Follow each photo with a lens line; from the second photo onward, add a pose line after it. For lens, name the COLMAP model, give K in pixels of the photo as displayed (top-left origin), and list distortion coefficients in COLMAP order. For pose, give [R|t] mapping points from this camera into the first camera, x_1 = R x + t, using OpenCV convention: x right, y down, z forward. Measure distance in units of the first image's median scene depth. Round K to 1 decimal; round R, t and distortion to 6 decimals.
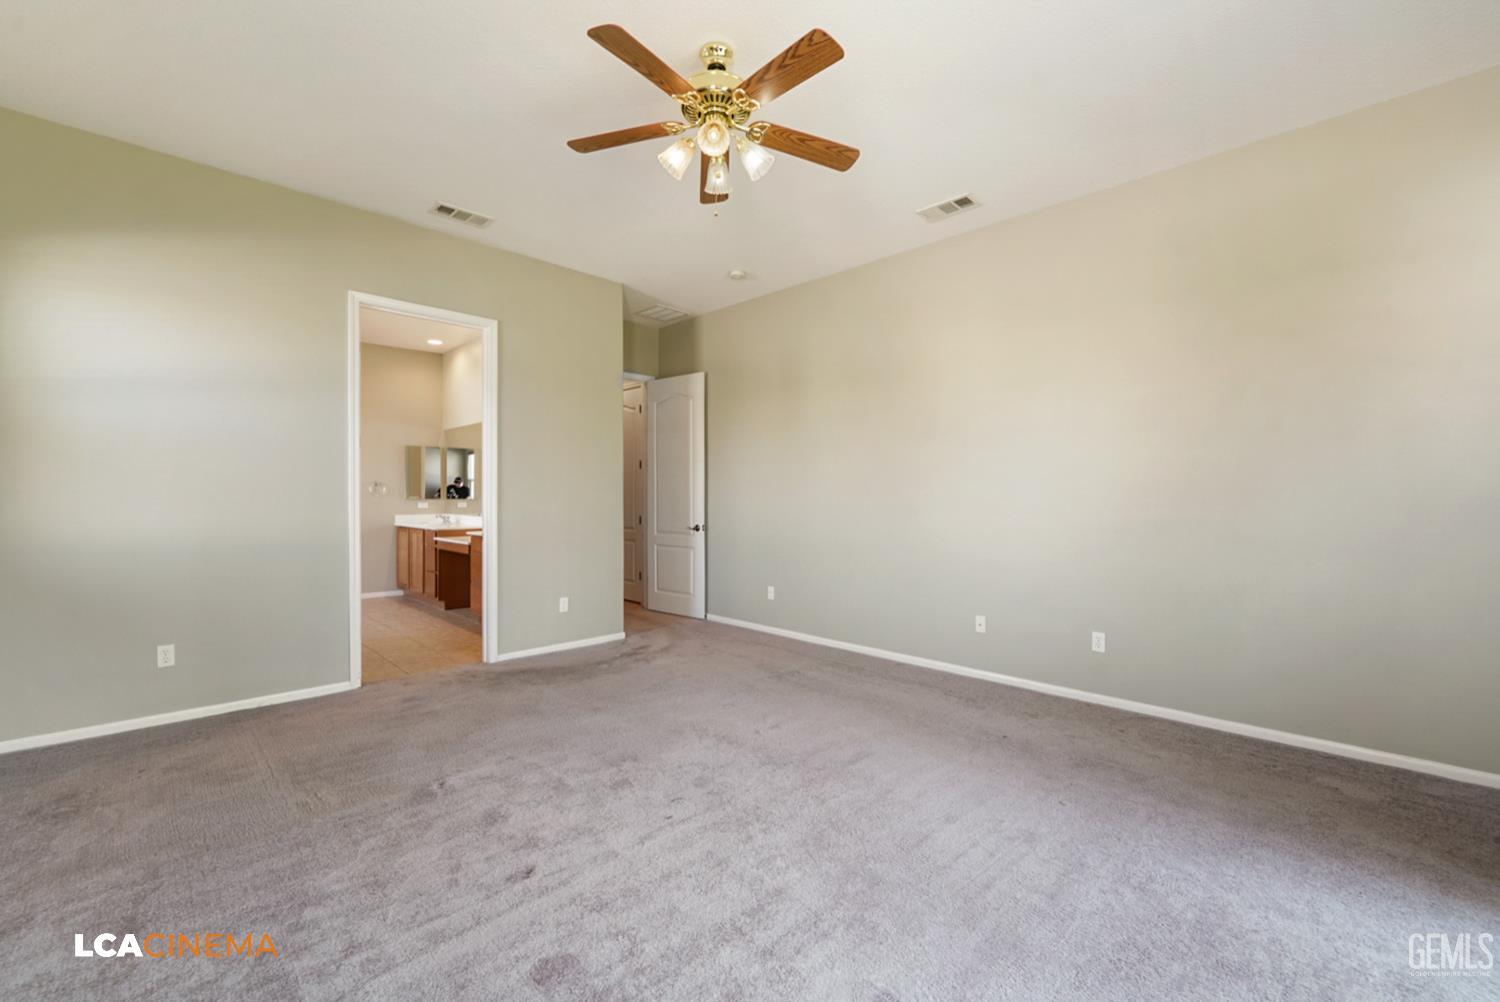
lens RADIAL K [[615.0, 0, 747.2], [0, 615.0, 507.1], [0, 0, 1]] dist [-0.012124, 0.000710]
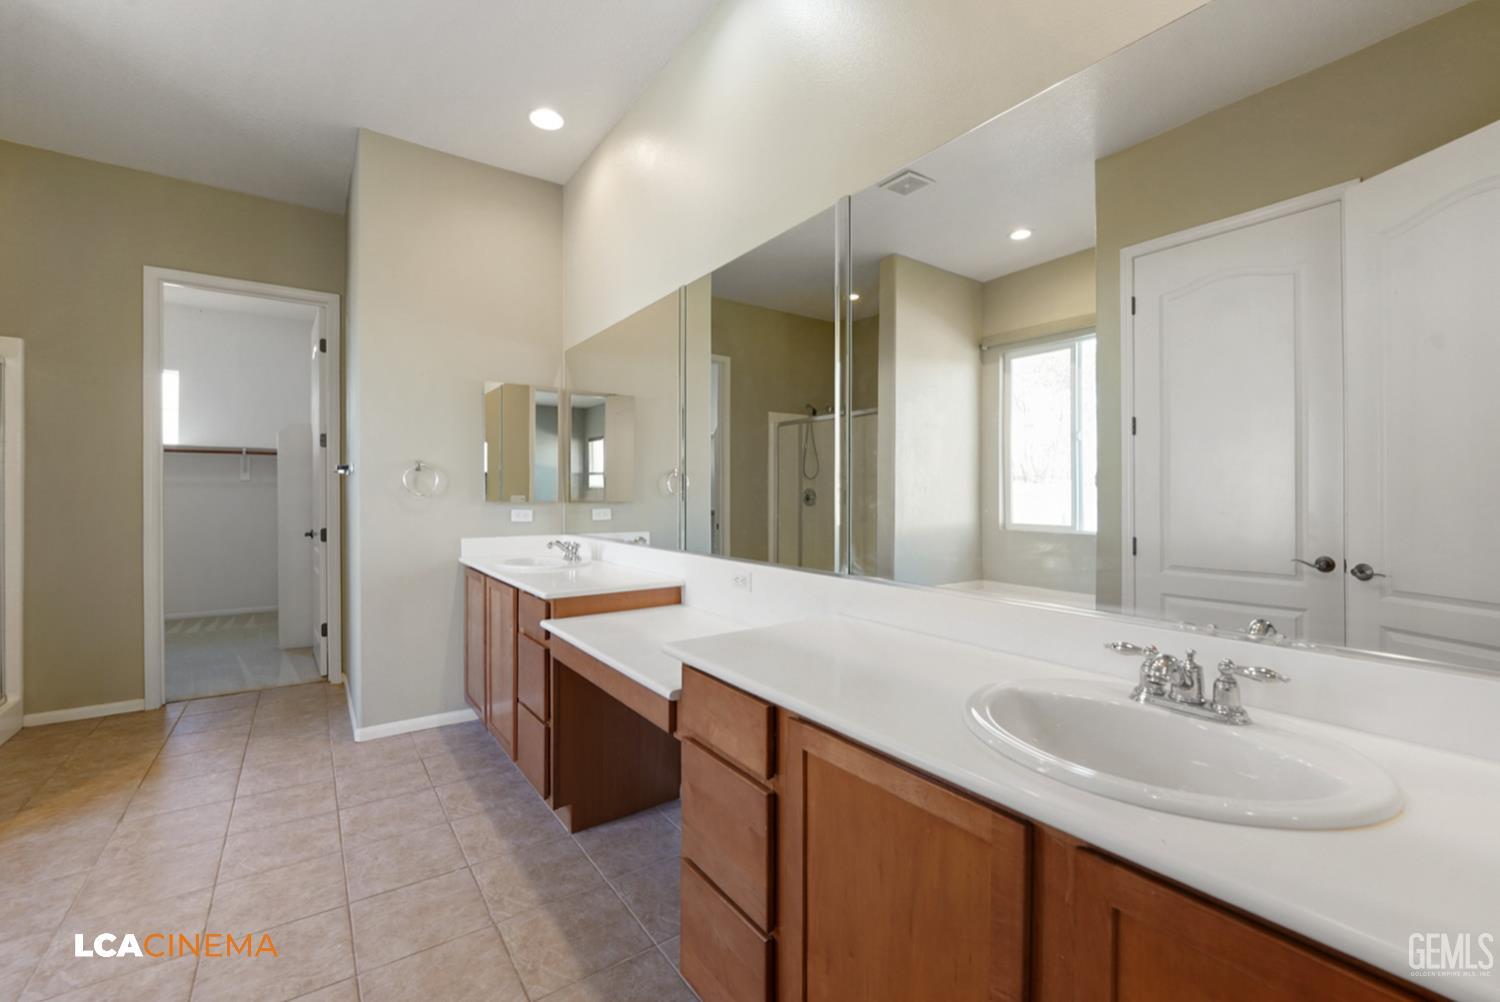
lens RADIAL K [[615.0, 0, 752.3], [0, 615.0, 495.2], [0, 0, 1]] dist [-0.012124, 0.000710]
pose [[0.988828, 0.002482, -0.149042, -0.311657], [-0.004464, 0.999906, -0.012964, -0.013390], [0.148996, 0.013484, 0.988746, 0.614139]]
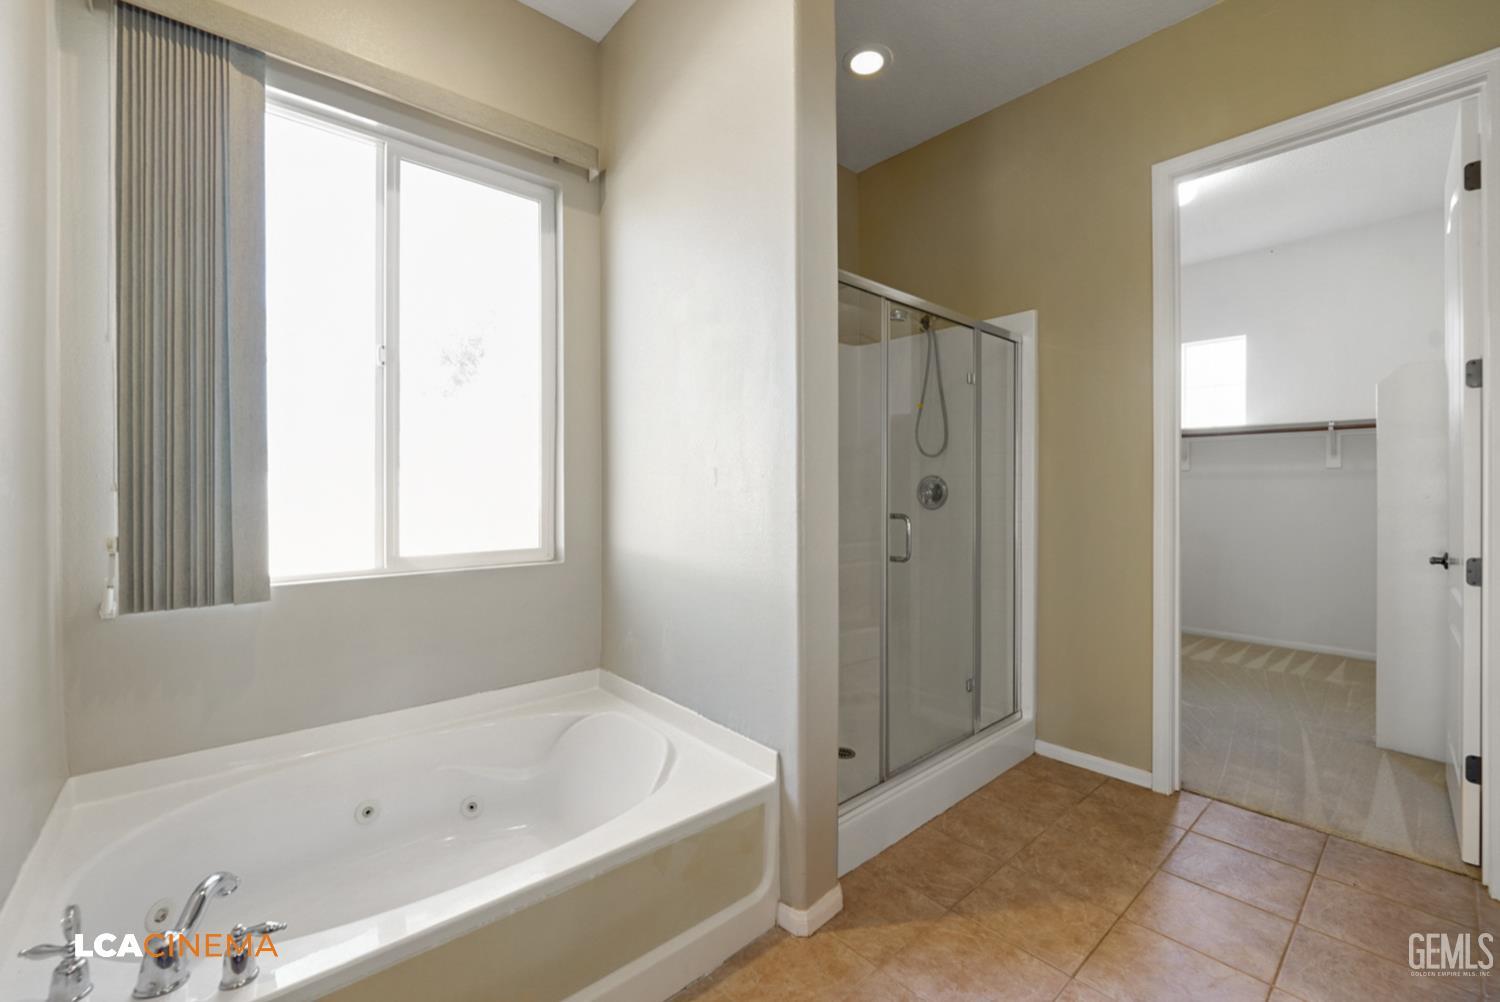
lens RADIAL K [[615.0, 0, 738.6], [0, 615.0, 489.6], [0, 0, 1]] dist [-0.012124, 0.000710]
pose [[-0.071205, 0.006251, -0.997442, -0.440550], [-0.014041, 0.999875, 0.007268, -0.015441], [0.997363, 0.014522, -0.071109, 0.748367]]
